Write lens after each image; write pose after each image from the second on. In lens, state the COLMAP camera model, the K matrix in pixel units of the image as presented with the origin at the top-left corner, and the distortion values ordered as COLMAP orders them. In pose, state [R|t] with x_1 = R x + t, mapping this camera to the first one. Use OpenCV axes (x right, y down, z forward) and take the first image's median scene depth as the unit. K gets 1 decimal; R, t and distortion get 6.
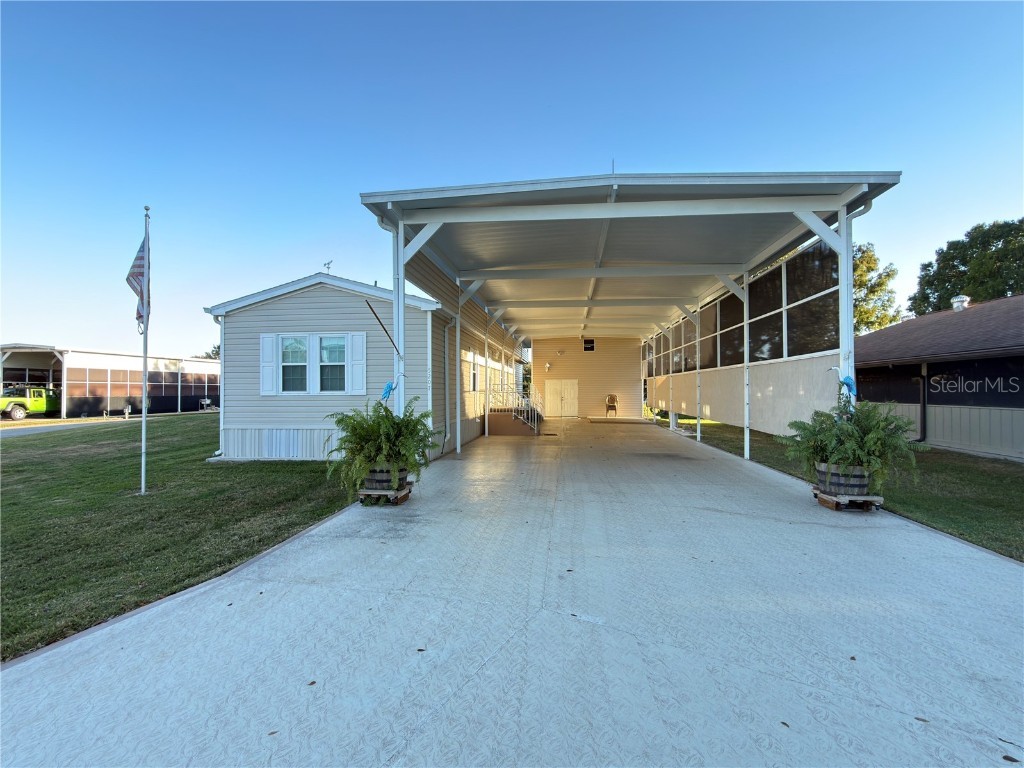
lens RADIAL K [[525.4, 0, 514.3], [0, 525.4, 387.5], [0, 0, 1]] dist [-0.000652, 0.000315]
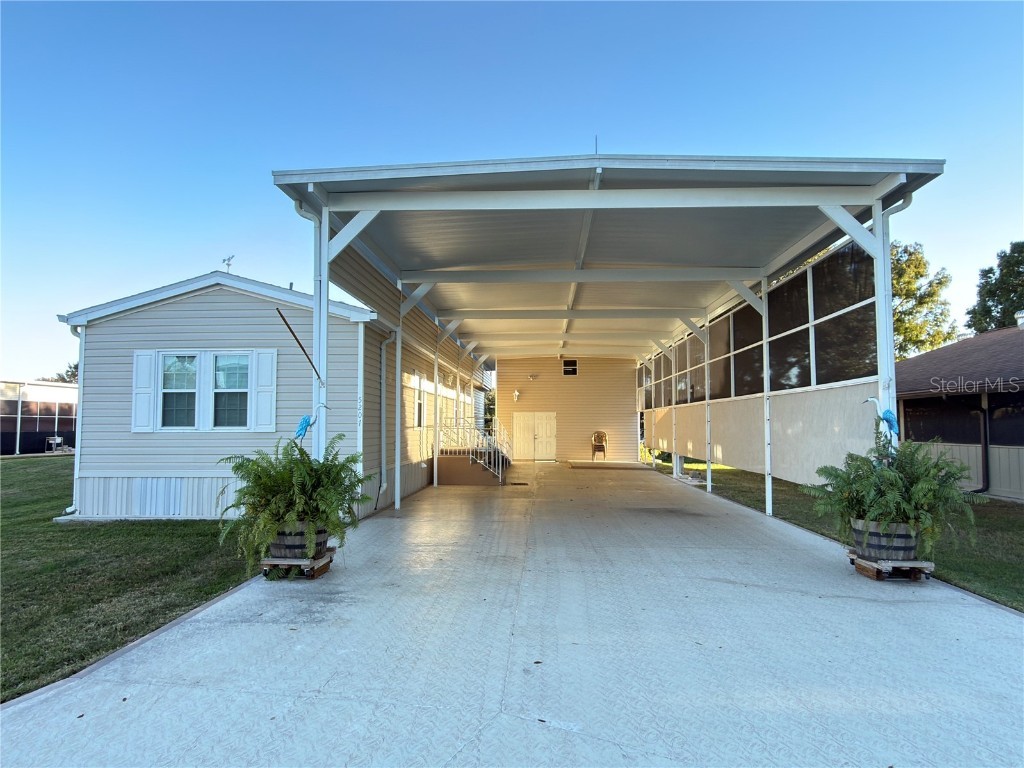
lens RADIAL K [[687.7, 0, 510.8], [0, 687.7, 384.7], [0, 0, 1]] dist [-0.001892, 0.002760]
pose [[0.998588, 0.005433, 0.052841, 0.005263], [-0.002583, 0.998546, -0.053853, -0.001522], [-0.053057, 0.053641, 0.997150, -0.011993]]
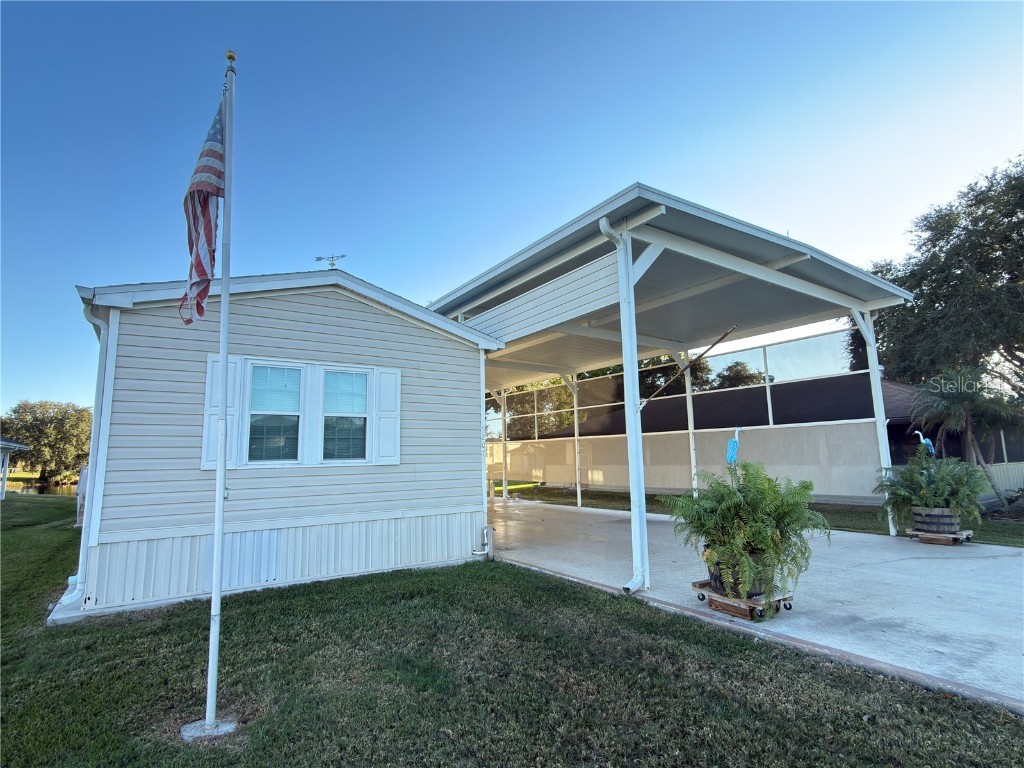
lens RADIAL K [[525.4, 0, 513.2], [0, 525.4, 380.6], [0, 0, 1]] dist [-0.000652, 0.000315]
pose [[0.761450, 0.084077, 0.642747, -0.775206], [0.012308, 0.989499, -0.144016, 0.008747], [-0.648106, 0.117571, 0.752420, 0.518157]]
